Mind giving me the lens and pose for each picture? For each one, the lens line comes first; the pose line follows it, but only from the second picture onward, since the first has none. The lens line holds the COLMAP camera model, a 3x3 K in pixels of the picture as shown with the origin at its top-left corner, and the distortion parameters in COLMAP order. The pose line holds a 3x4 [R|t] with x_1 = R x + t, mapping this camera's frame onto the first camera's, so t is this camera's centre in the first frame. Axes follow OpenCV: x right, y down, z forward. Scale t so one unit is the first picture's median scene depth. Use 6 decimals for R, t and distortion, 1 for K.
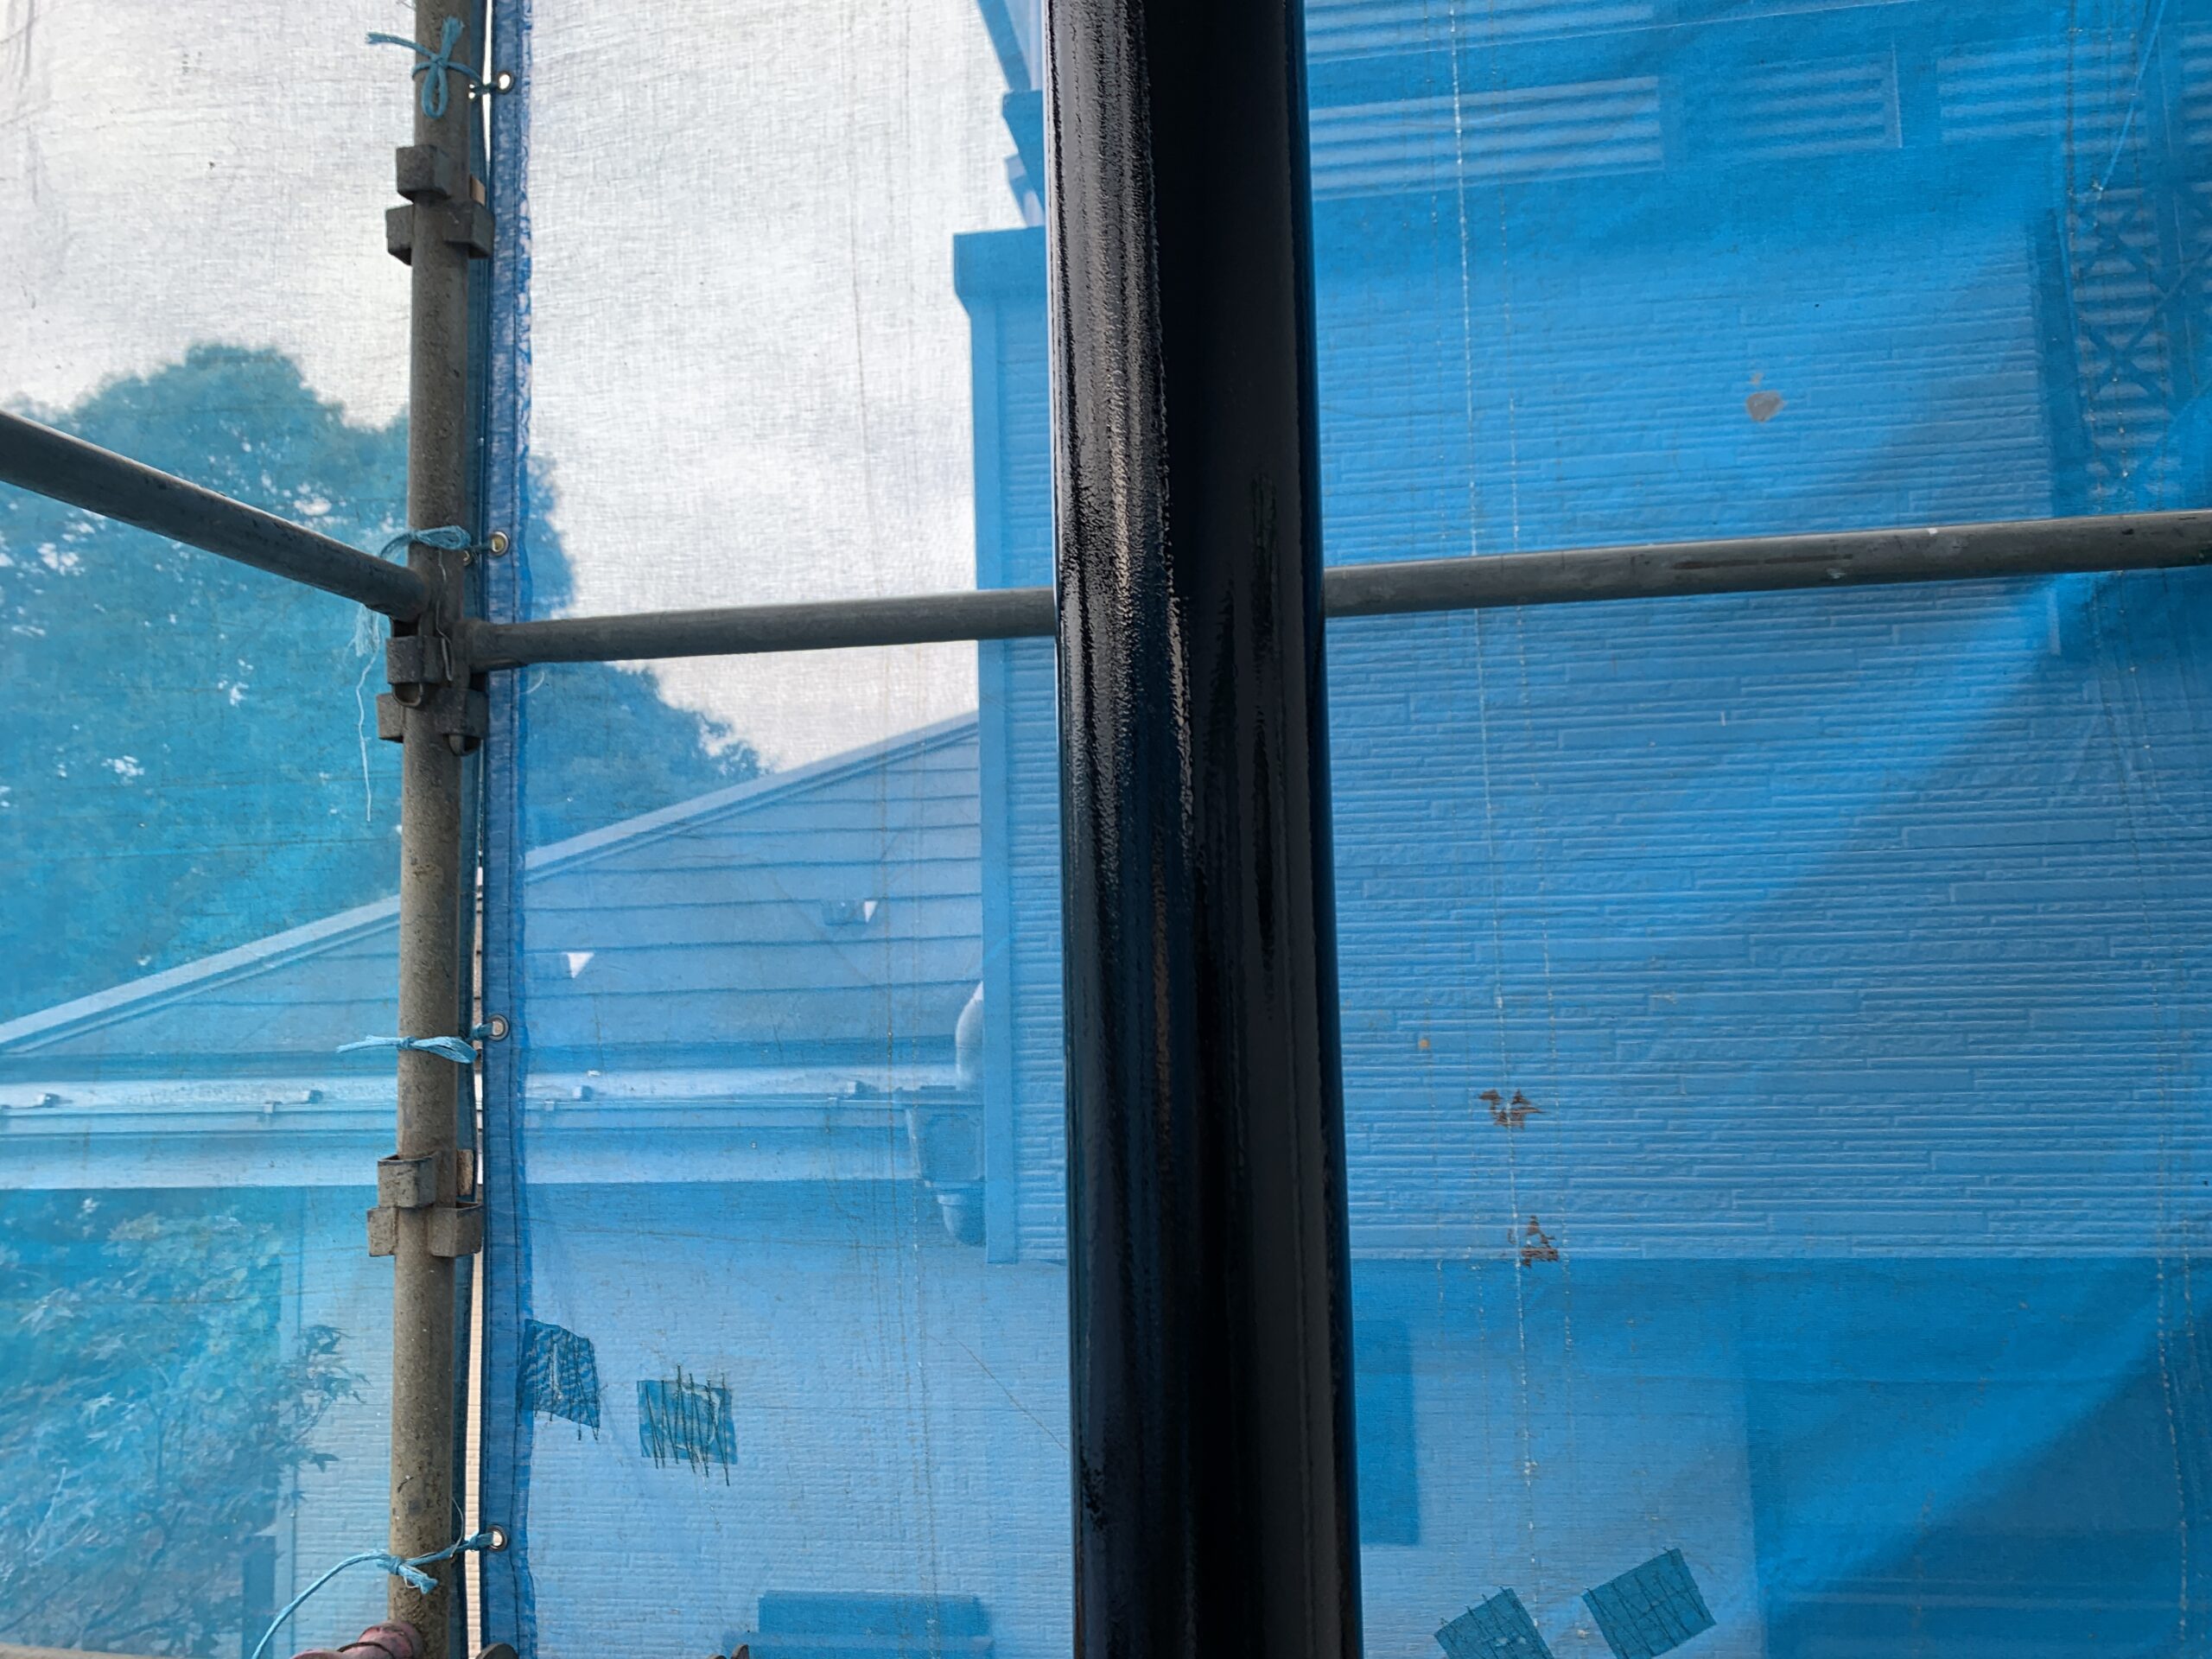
lens RADIAL K [[1751.6, 0, 1110.4], [0, 1751.6, 787.1], [0, 0, 1]] dist [0.051546, -0.064238]
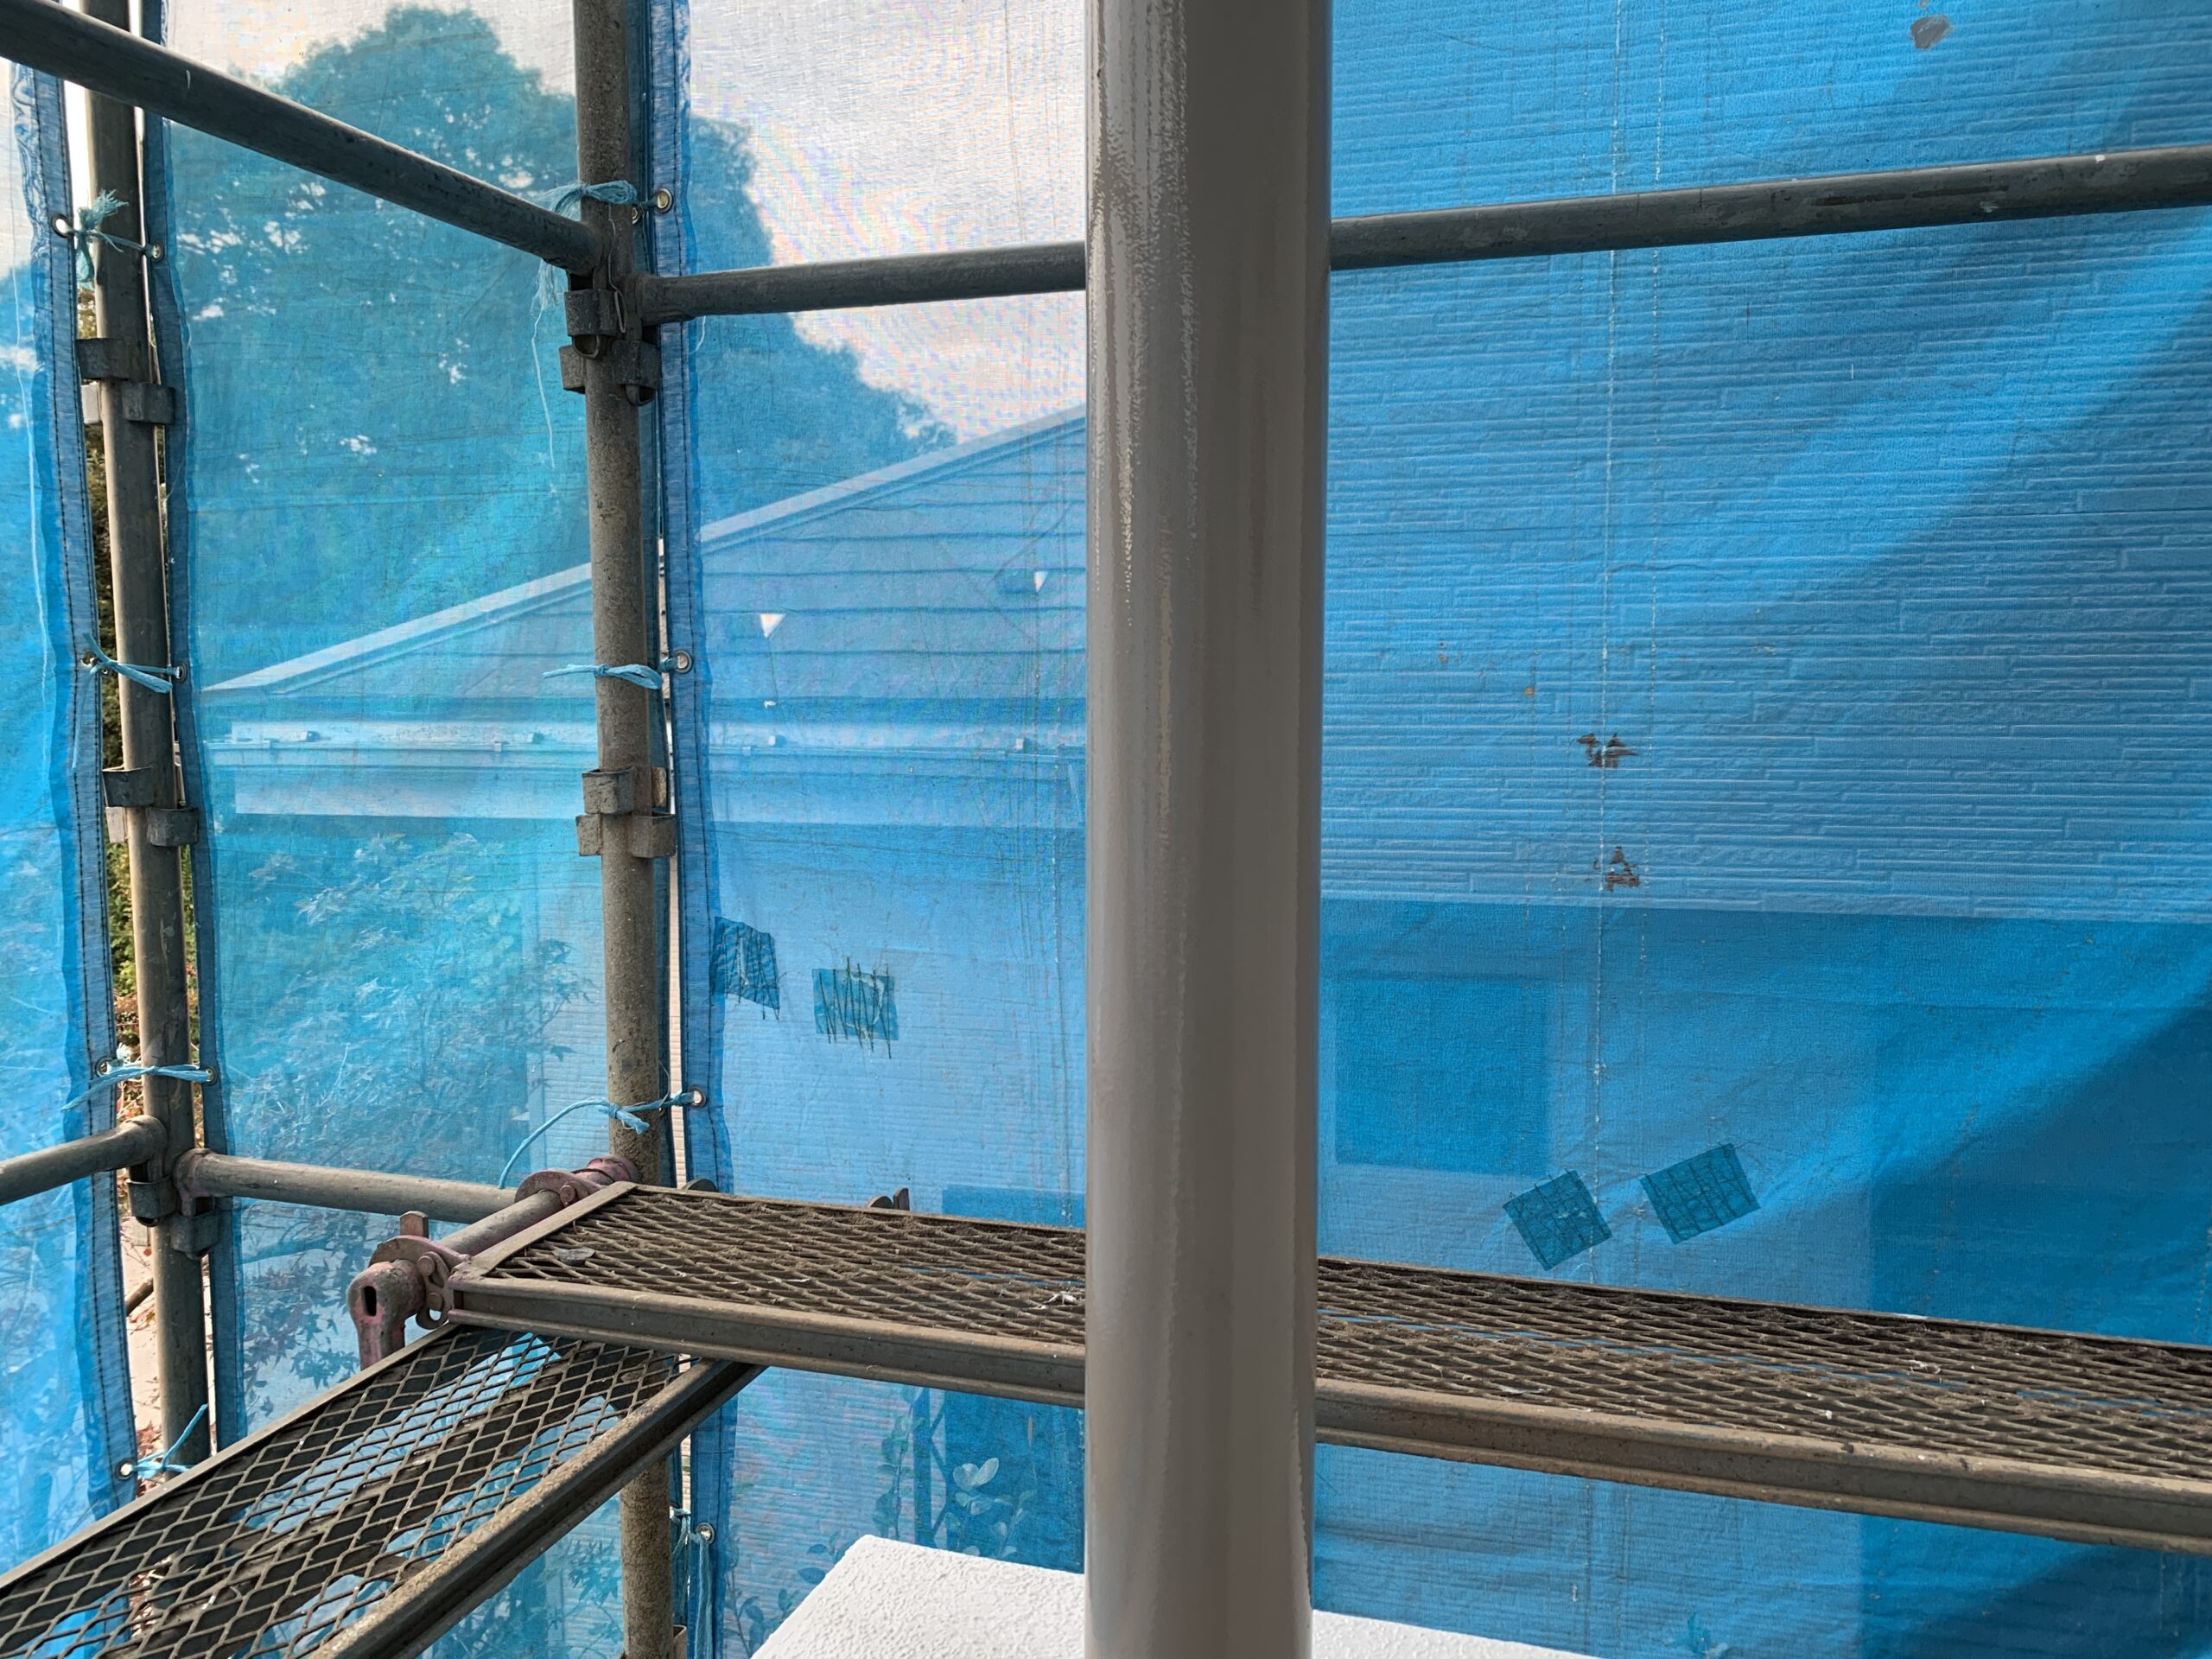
lens RADIAL K [[1777.4, 0, 1106.0], [0, 1777.4, 829.5], [0, 0, 1]] dist [0.013984, 0.012800]
pose [[0.992573, 0.029231, -0.118087, 0.048340], [-0.005930, 0.981174, 0.193034, 0.023112], [0.121507, -0.190900, 0.974060, -0.067629]]
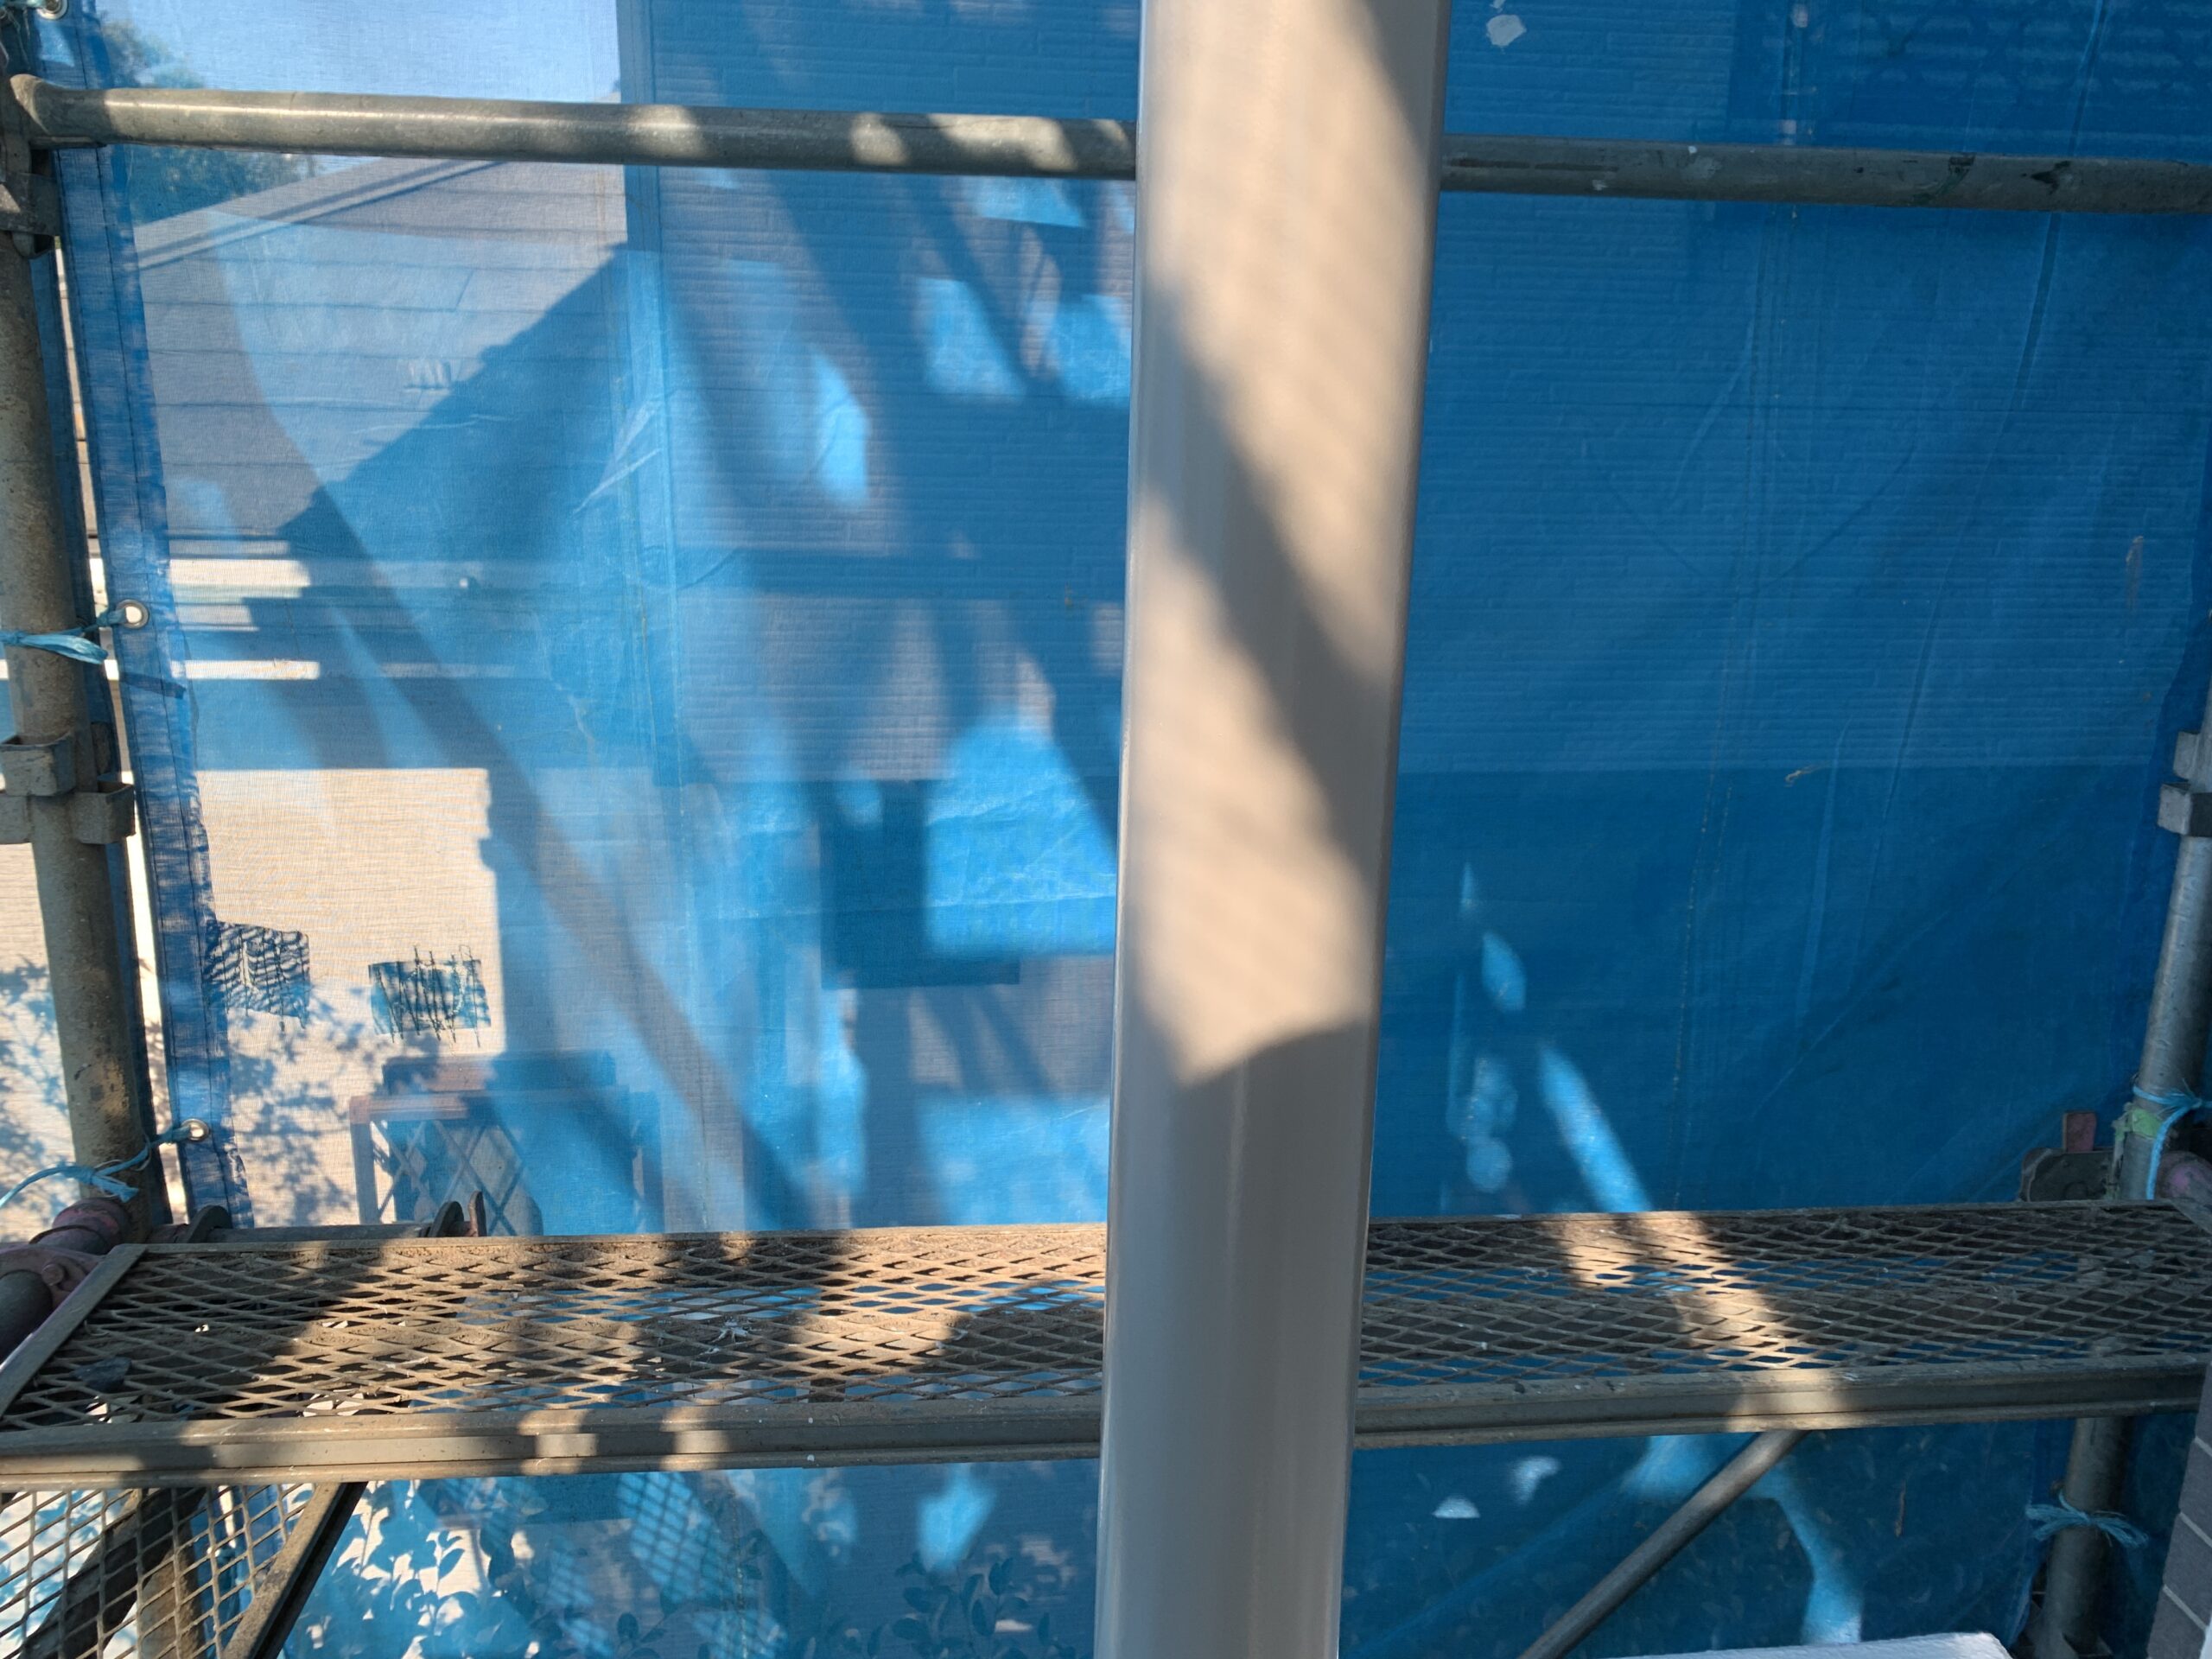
lens RADIAL K [[1751.6, 0, 1110.4], [0, 1751.6, 787.1], [0, 0, 1]] dist [0.051546, -0.064238]
pose [[0.961240, -0.021978, 0.274835, -0.117138], [-0.073802, 0.939933, 0.333286, -0.096667], [-0.265652, -0.340651, 0.901879, 0.047945]]
